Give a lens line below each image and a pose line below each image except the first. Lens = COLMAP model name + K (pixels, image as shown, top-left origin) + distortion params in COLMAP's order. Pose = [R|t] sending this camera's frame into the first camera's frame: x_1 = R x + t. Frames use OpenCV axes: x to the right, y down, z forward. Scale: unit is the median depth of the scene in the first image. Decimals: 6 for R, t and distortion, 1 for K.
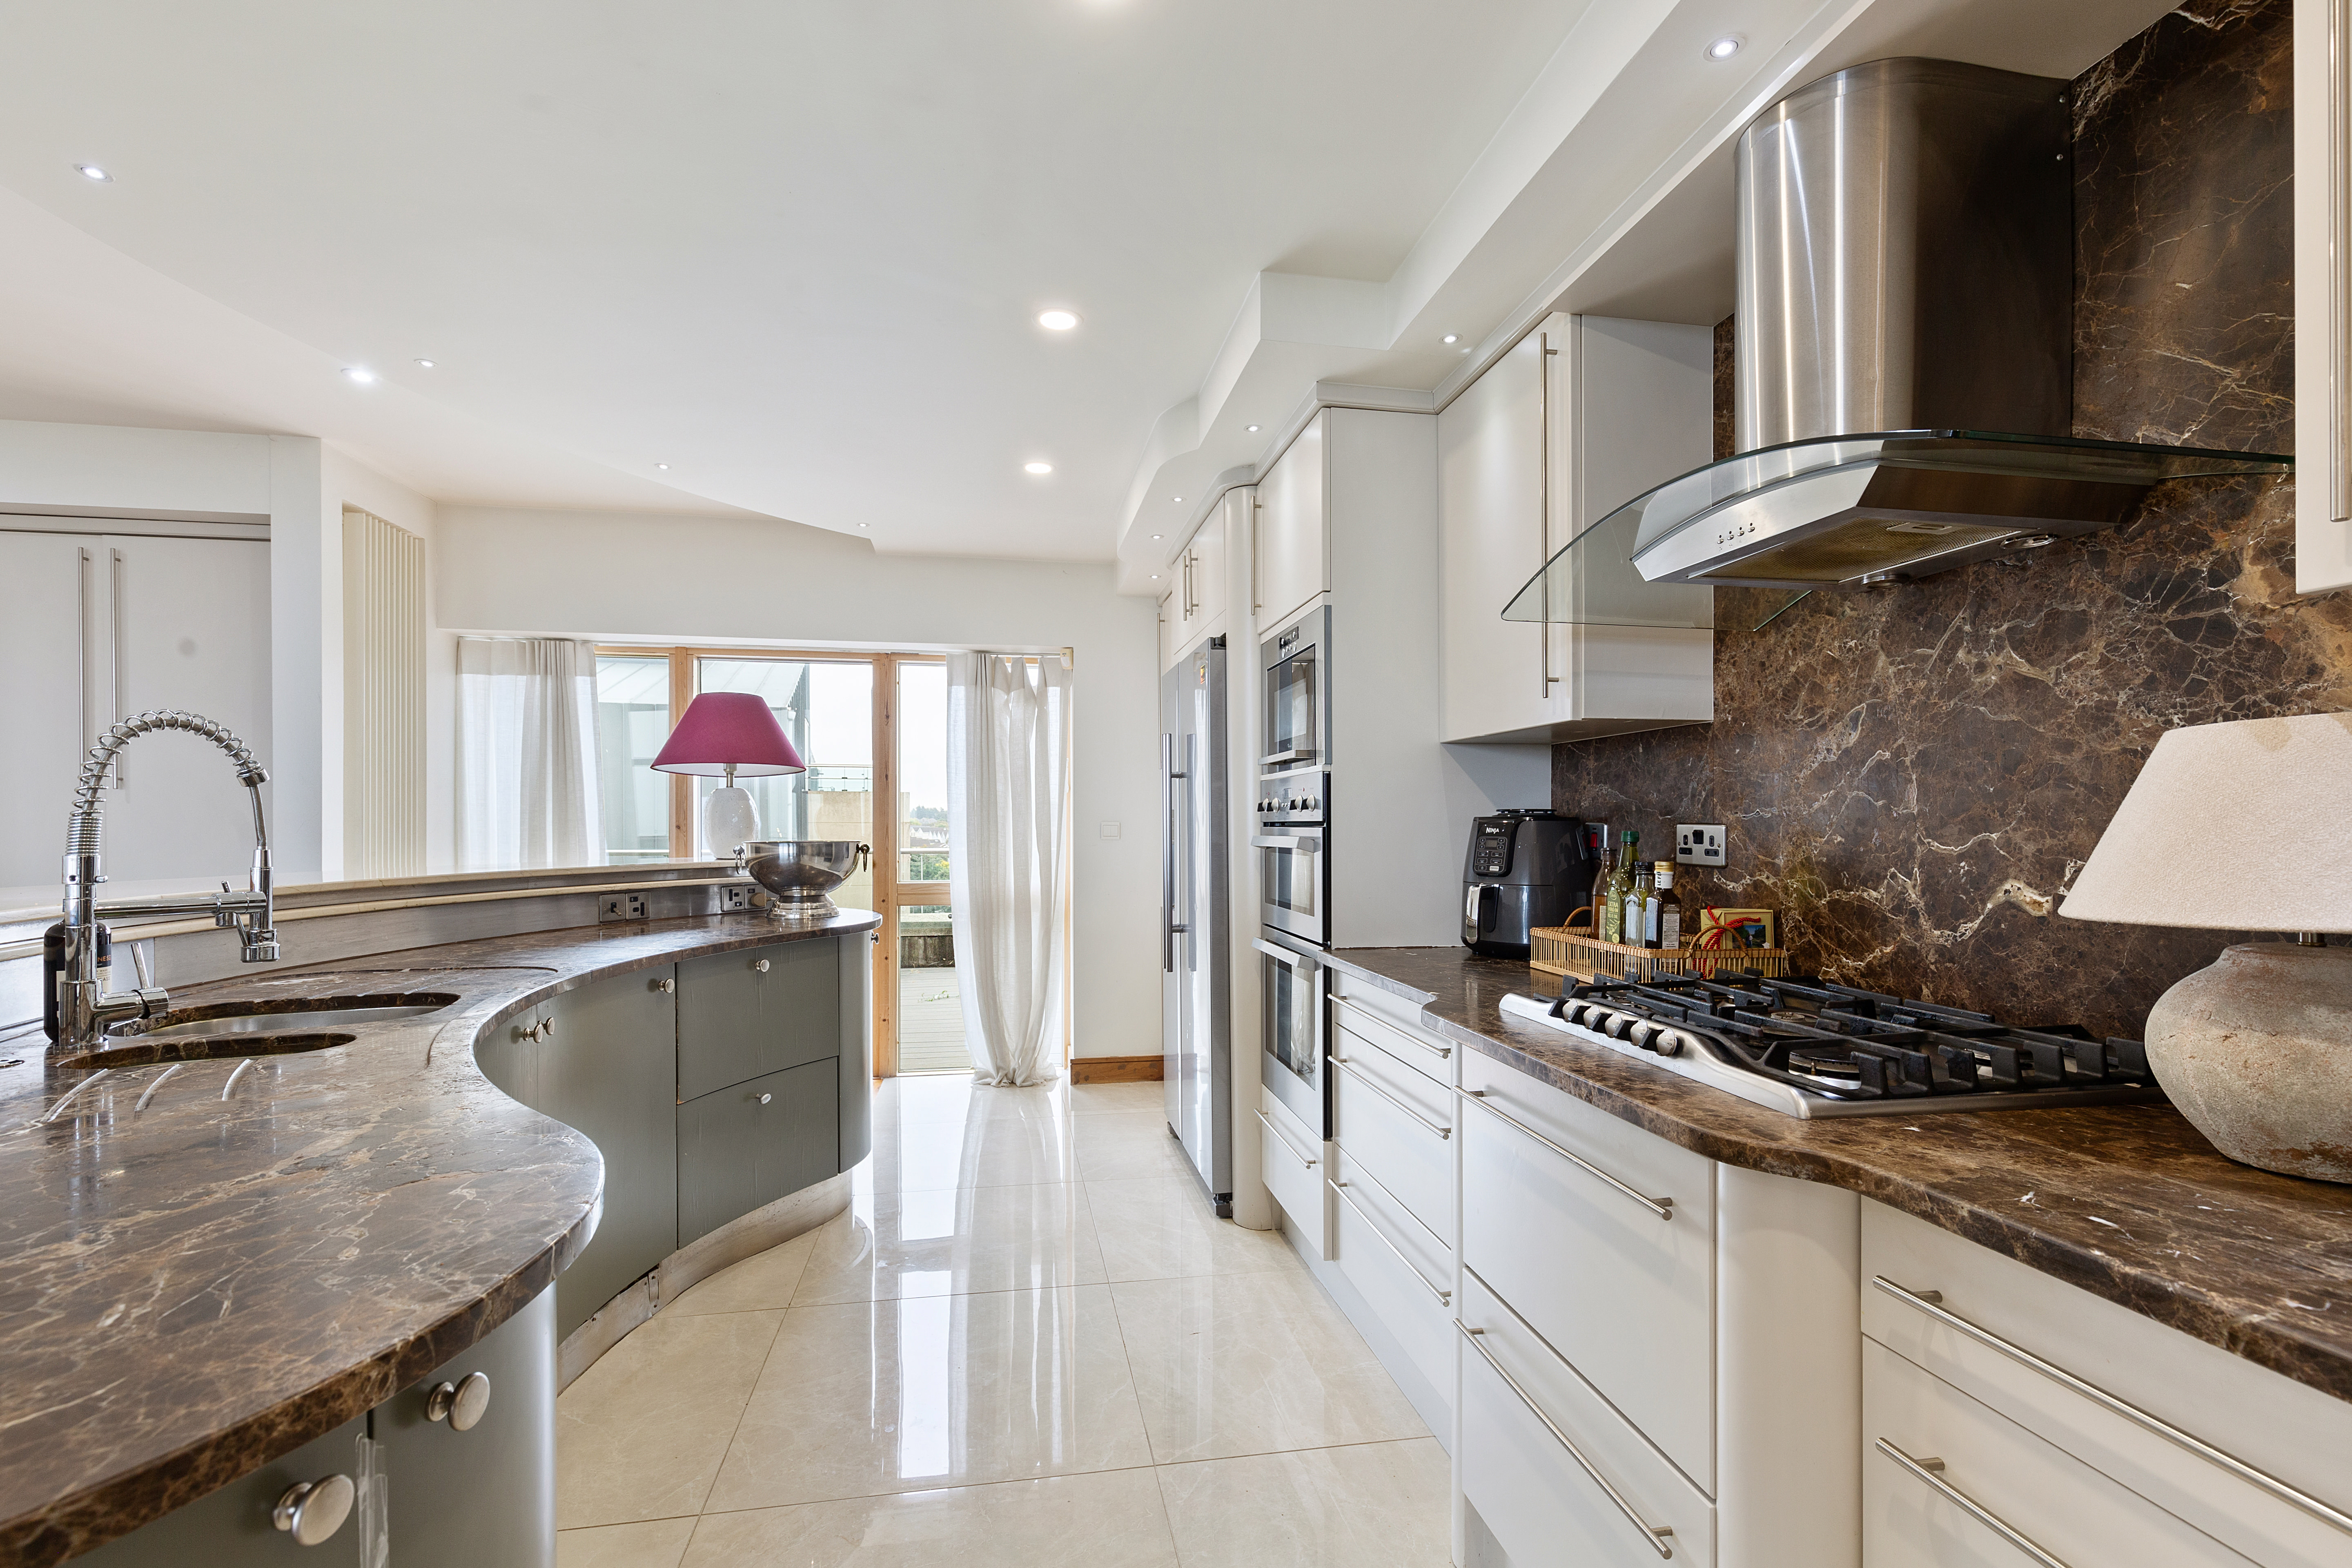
lens RADIAL K [[1062.5, 0, 1195.4], [0, 1062.5, 816.9], [0, 0, 1]] dist [0.004457, 0.000010]
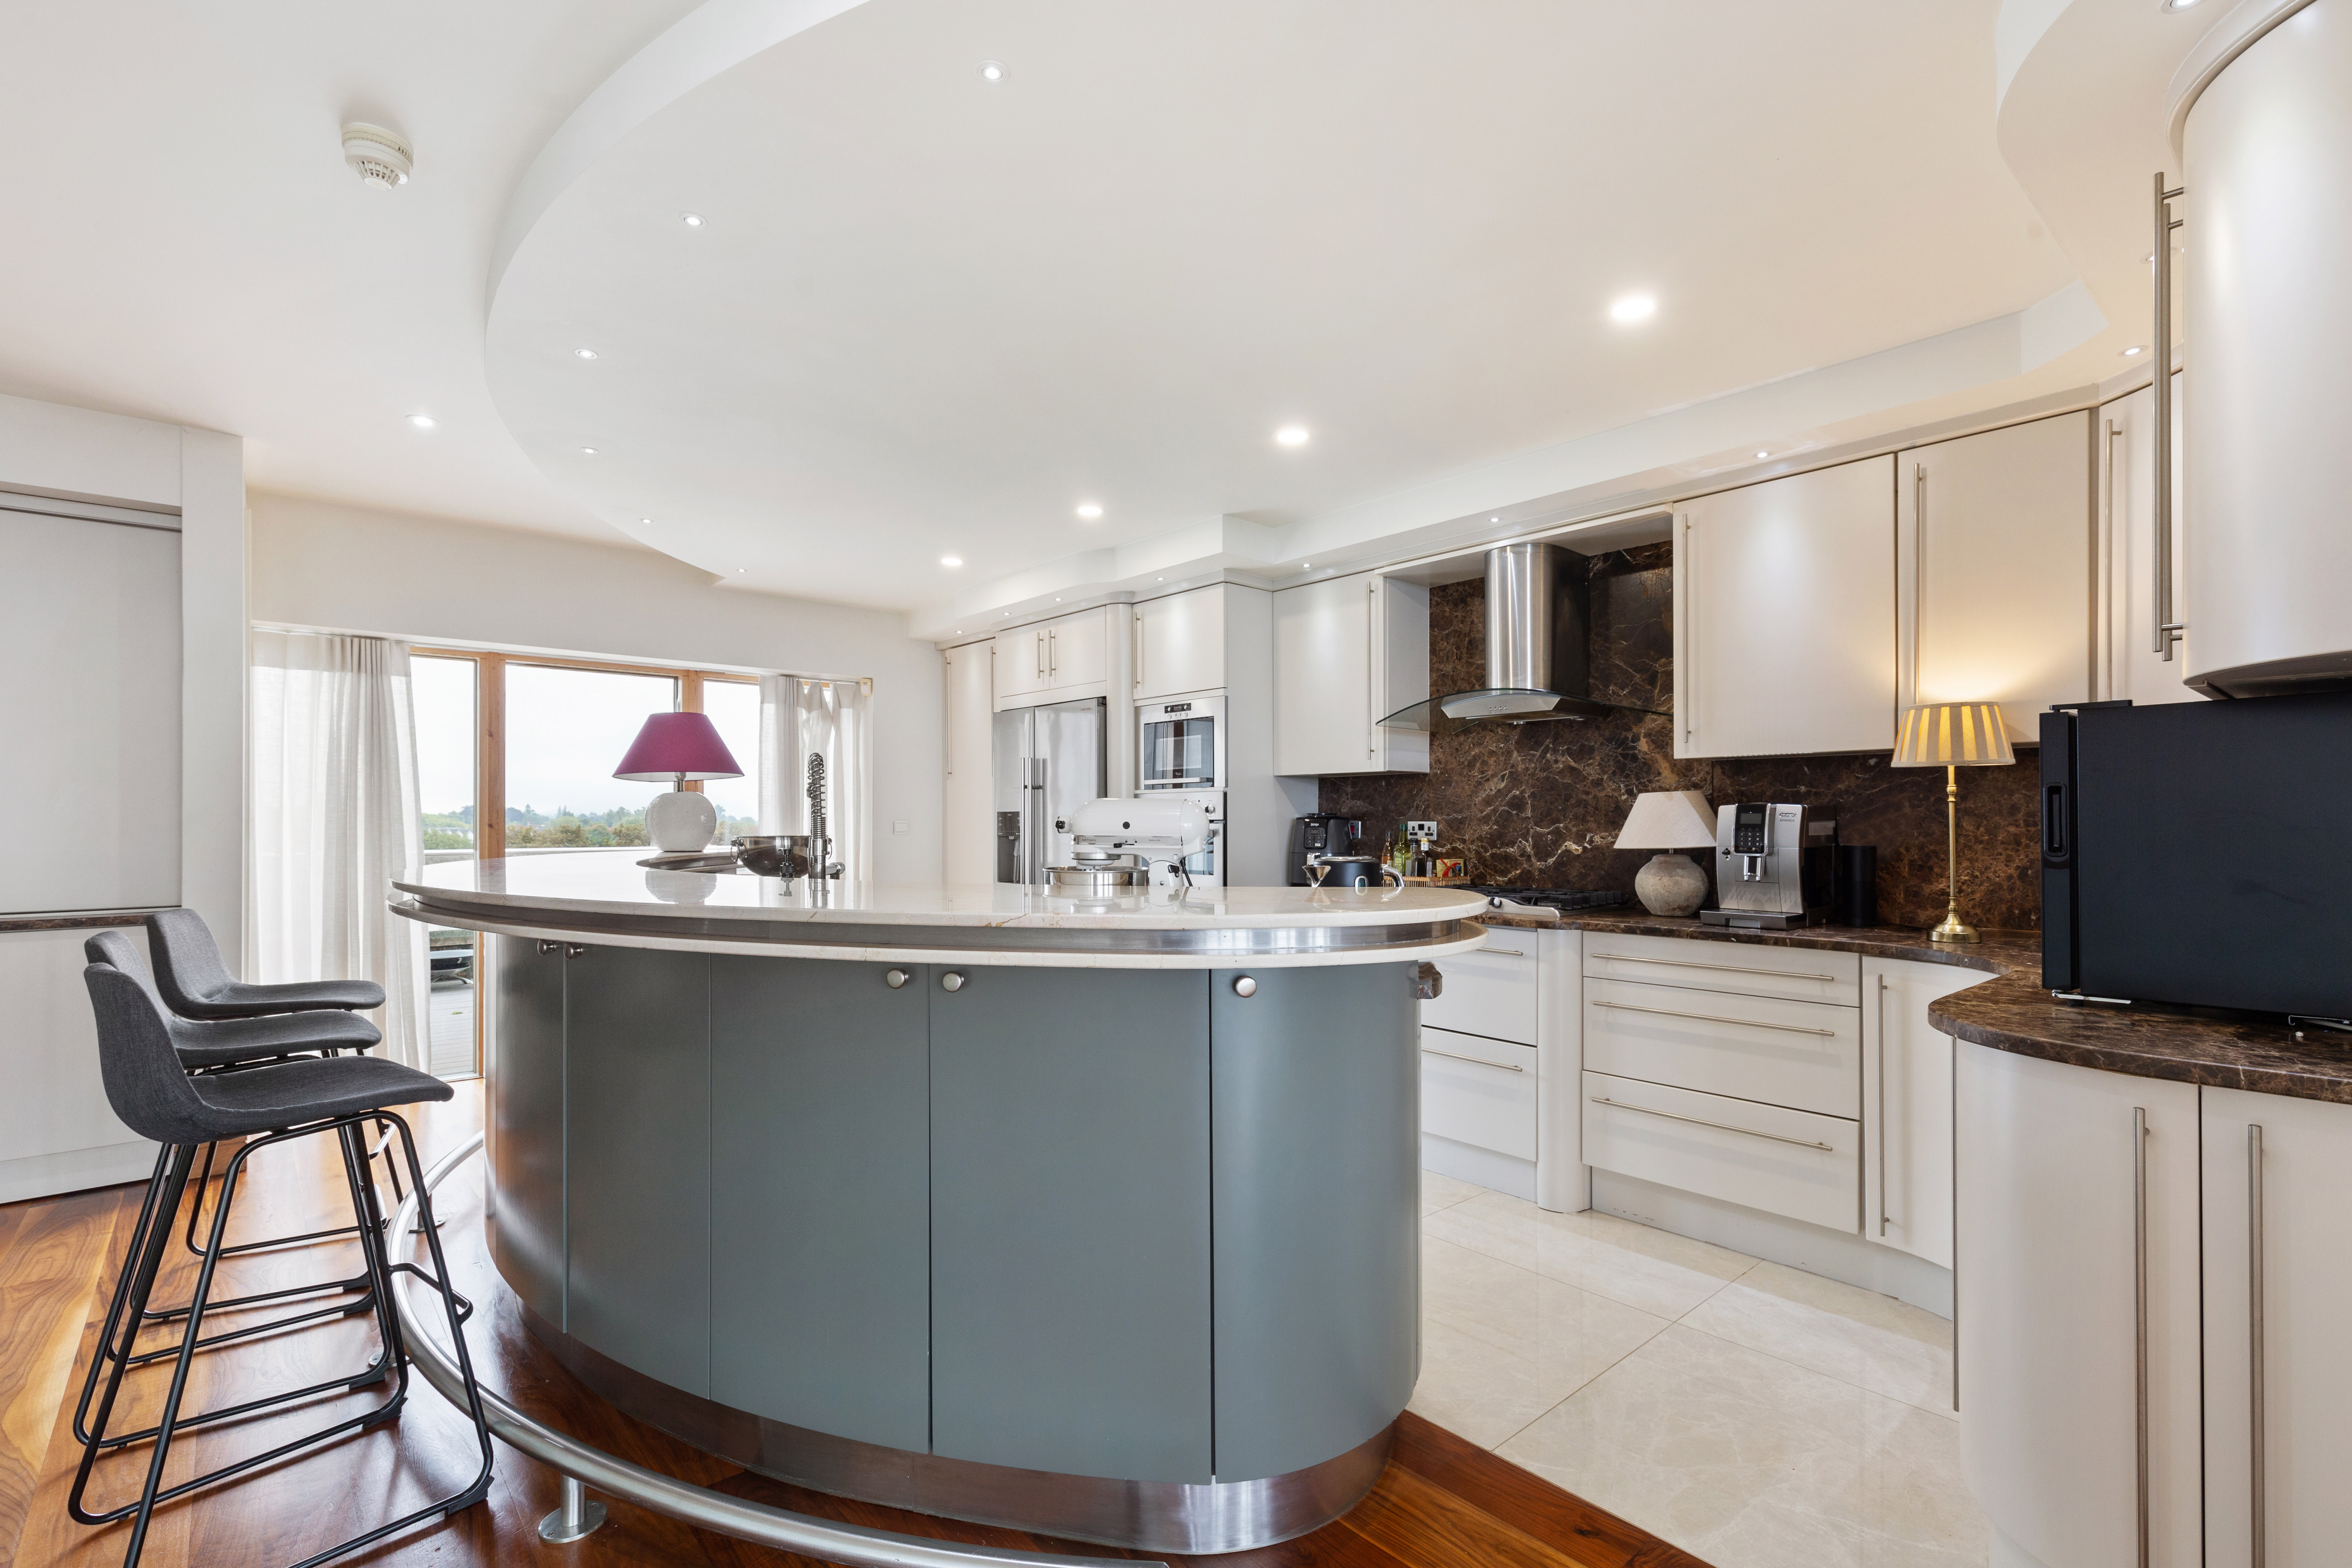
lens RADIAL K [[1062.5, 0, 1195.4], [0, 1062.5, 816.9], [0, 0, 1]] dist [0.004457, 0.000010]
pose [[0.849980, 0.002254, 0.526810, -1.076042], [-0.002426, 0.999997, -0.000364, 0.000389], [-0.526810, -0.000969, 0.849983, -0.585985]]
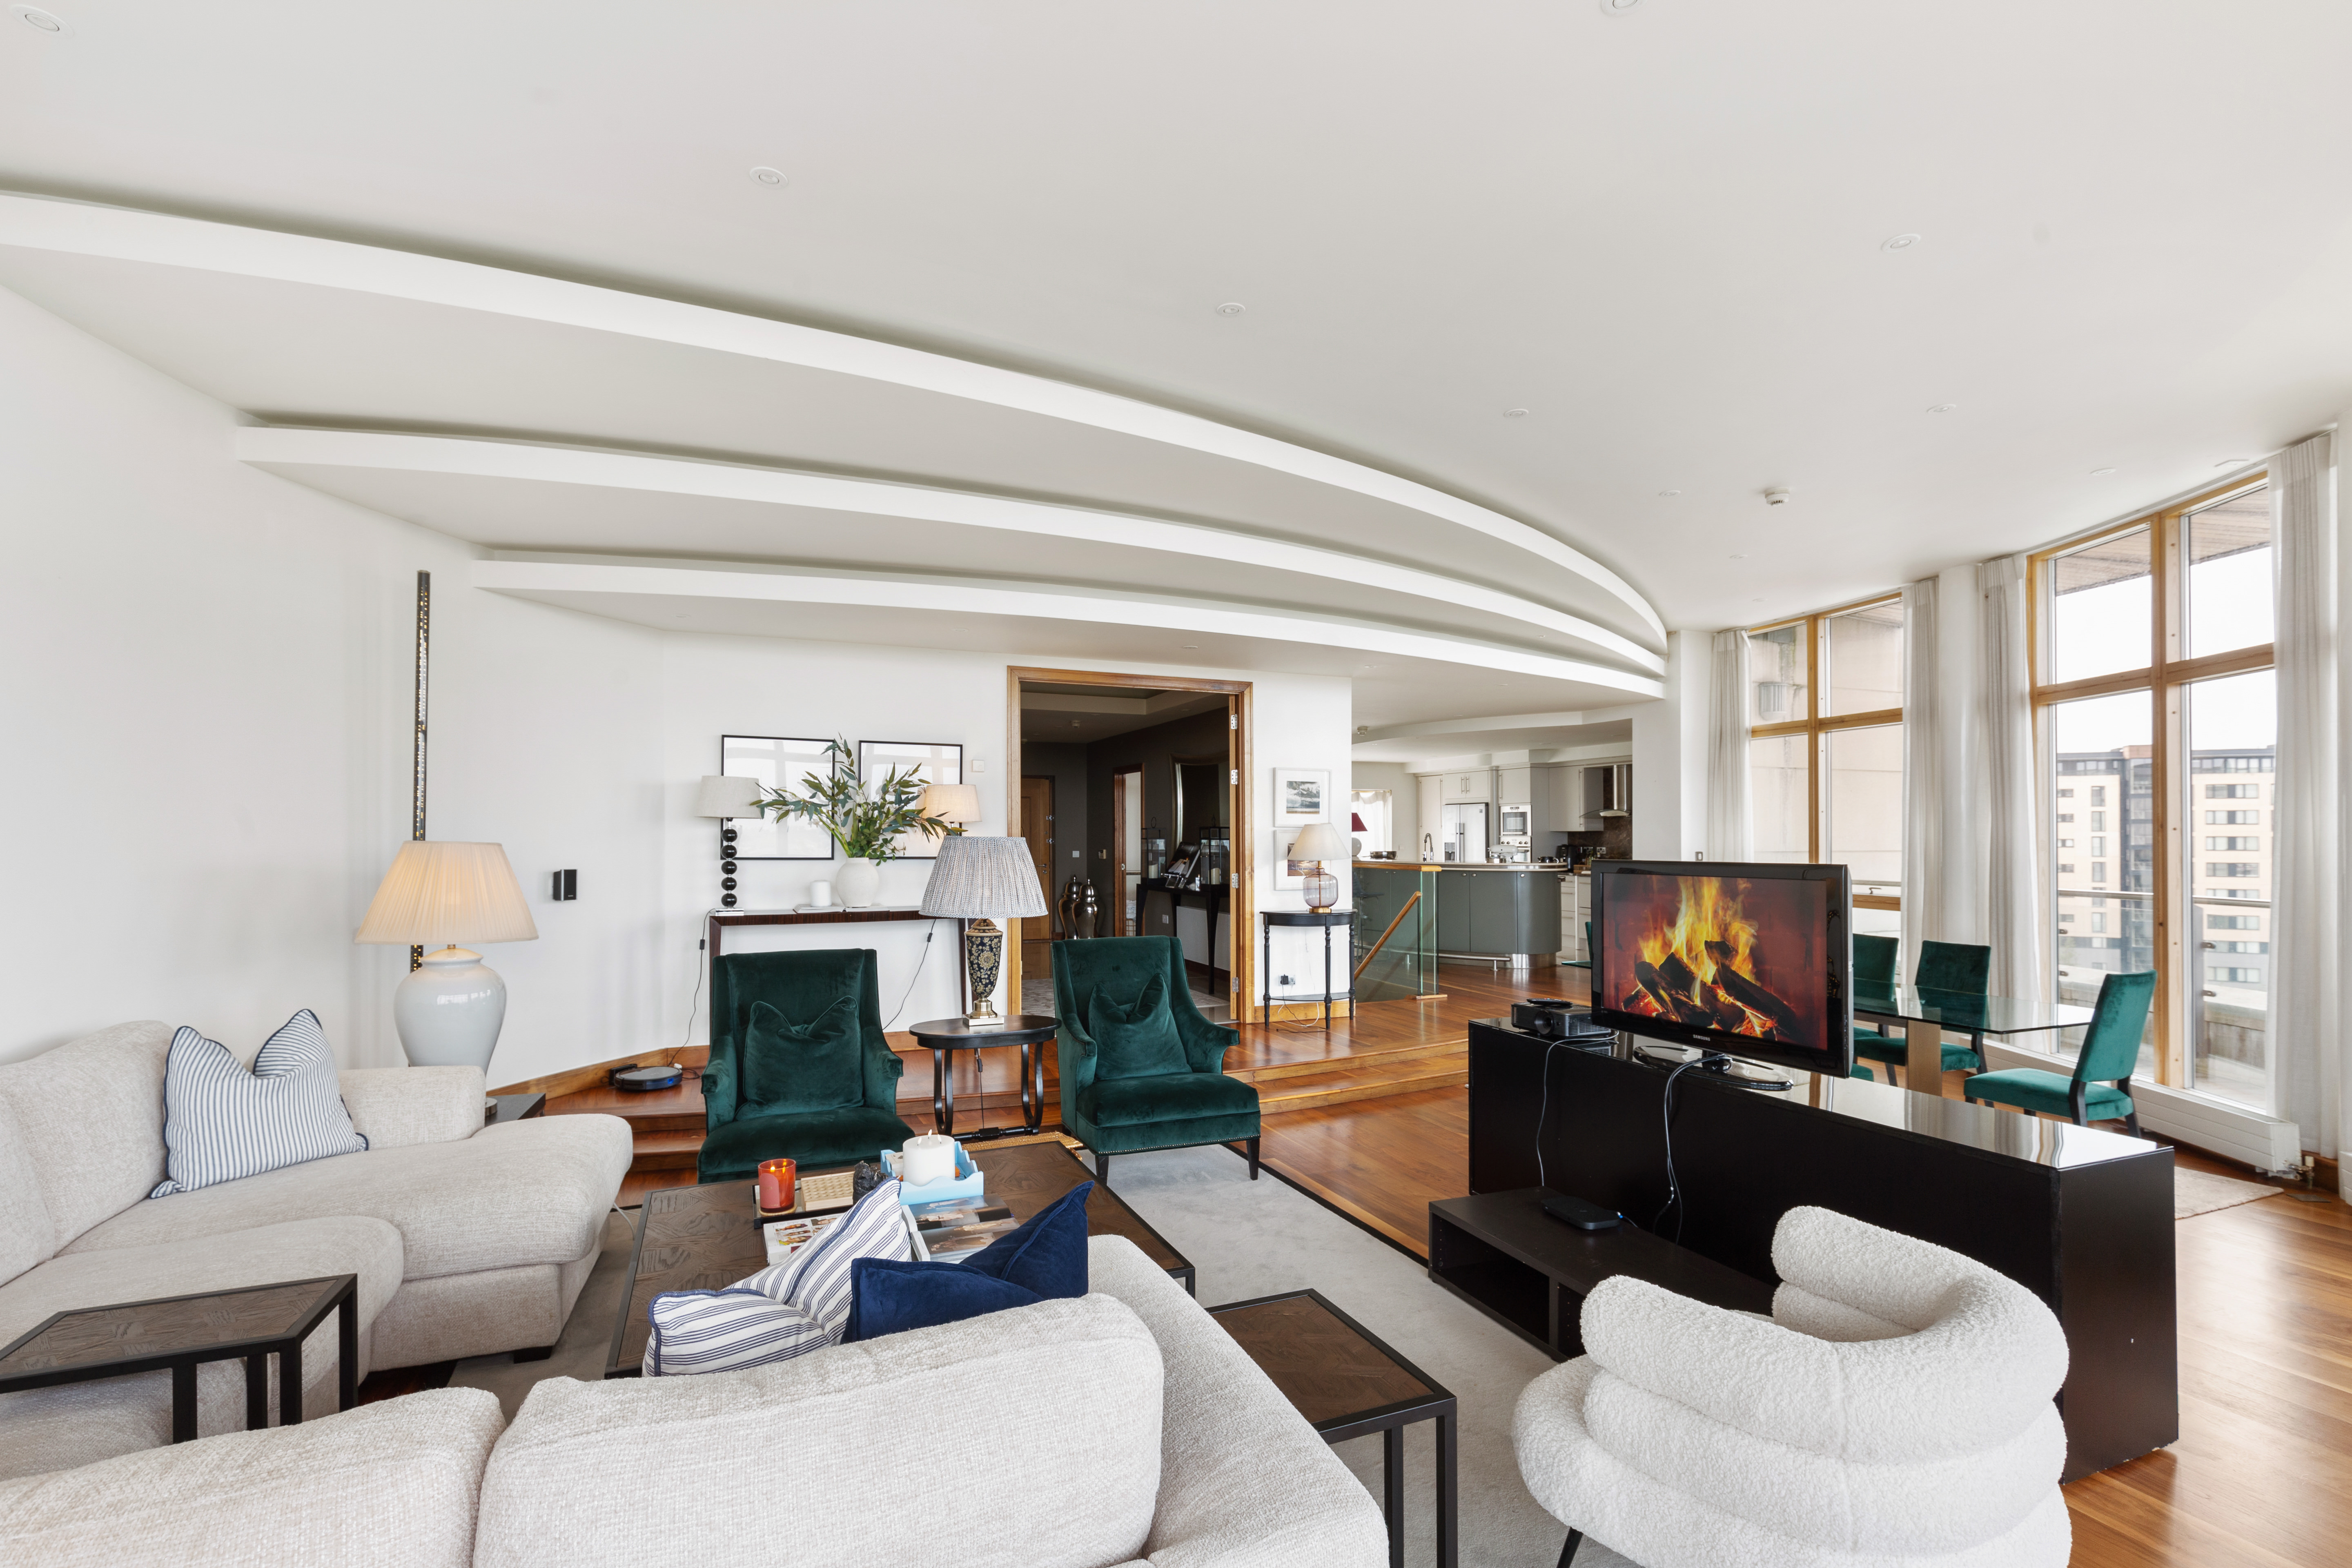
lens RADIAL K [[1042.1, 0, 1172.8], [0, 1042.1, 822.6], [0, 0, 1]] dist [0.000282, -0.000097]
pose [[0.976853, 0.004433, 0.213868, -3.364724], [-0.003644, 0.999985, -0.004083, -0.110400], [-0.213883, 0.003209, 0.976854, -4.507009]]
